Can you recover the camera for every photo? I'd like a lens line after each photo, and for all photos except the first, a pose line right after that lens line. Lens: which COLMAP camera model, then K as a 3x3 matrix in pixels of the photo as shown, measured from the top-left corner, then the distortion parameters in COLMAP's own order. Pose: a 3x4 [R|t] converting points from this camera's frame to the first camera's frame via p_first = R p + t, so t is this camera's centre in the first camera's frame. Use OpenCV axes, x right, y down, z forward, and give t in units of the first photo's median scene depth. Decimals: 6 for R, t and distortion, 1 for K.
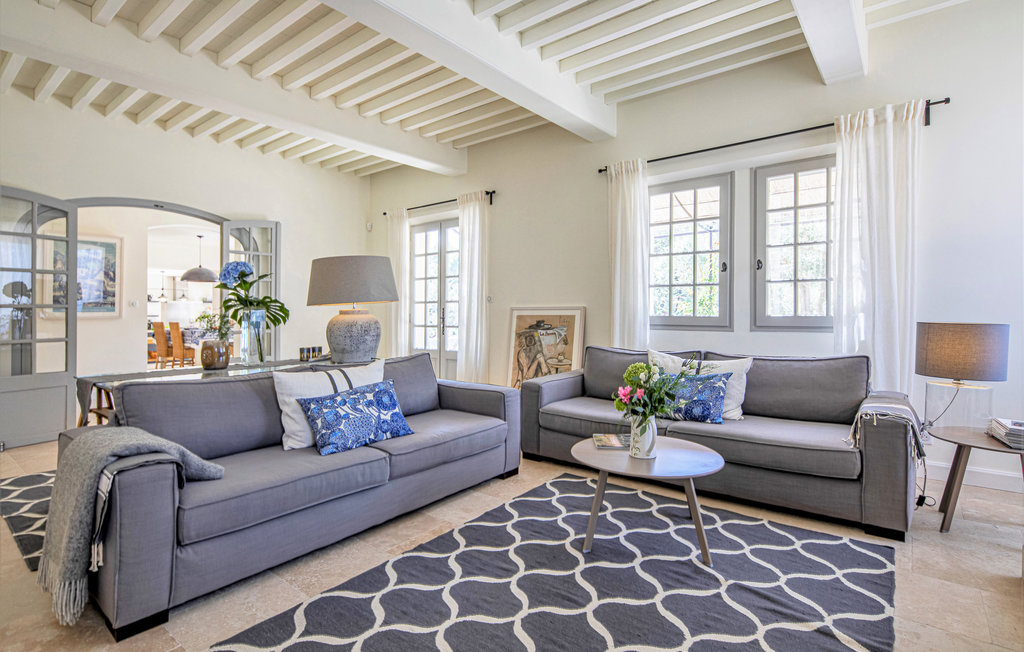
lens RADIAL K [[503.5, 0, 509.9], [0, 503.5, 296.9], [0, 0, 1]] dist [0.003112, 0.000529]
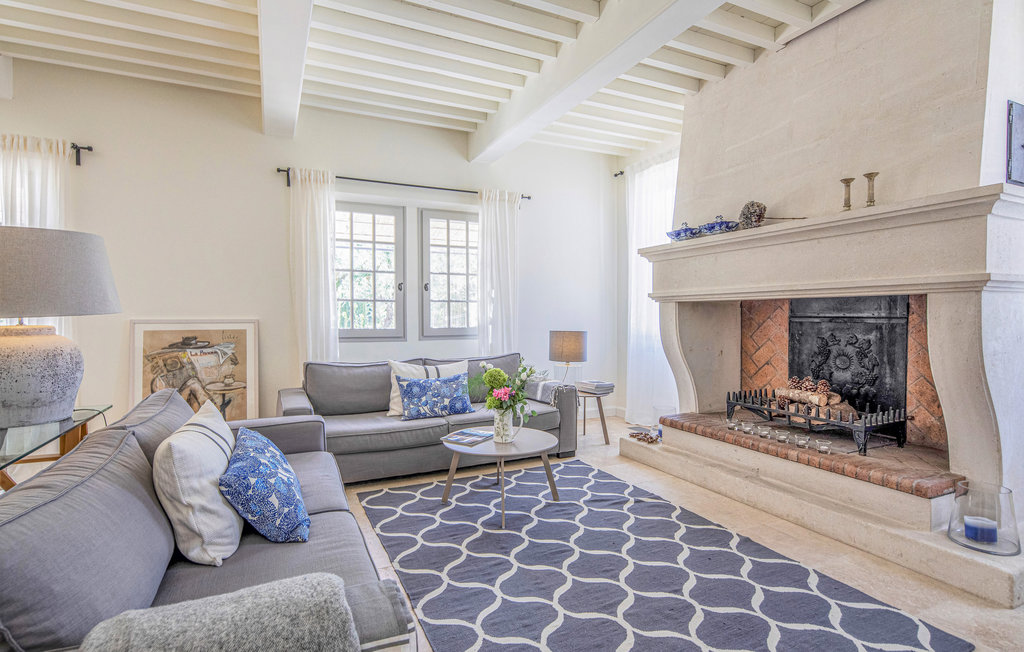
lens RADIAL K [[493.7, 0, 500.3], [0, 493.7, 318.5], [0, 0, 1]] dist [-0.001395, 0.000101]
pose [[0.444917, 0.003907, 0.895563, -0.557089], [-0.024927, 0.999657, 0.008023, -0.000256], [-0.895225, -0.025893, 0.444862, 0.306959]]
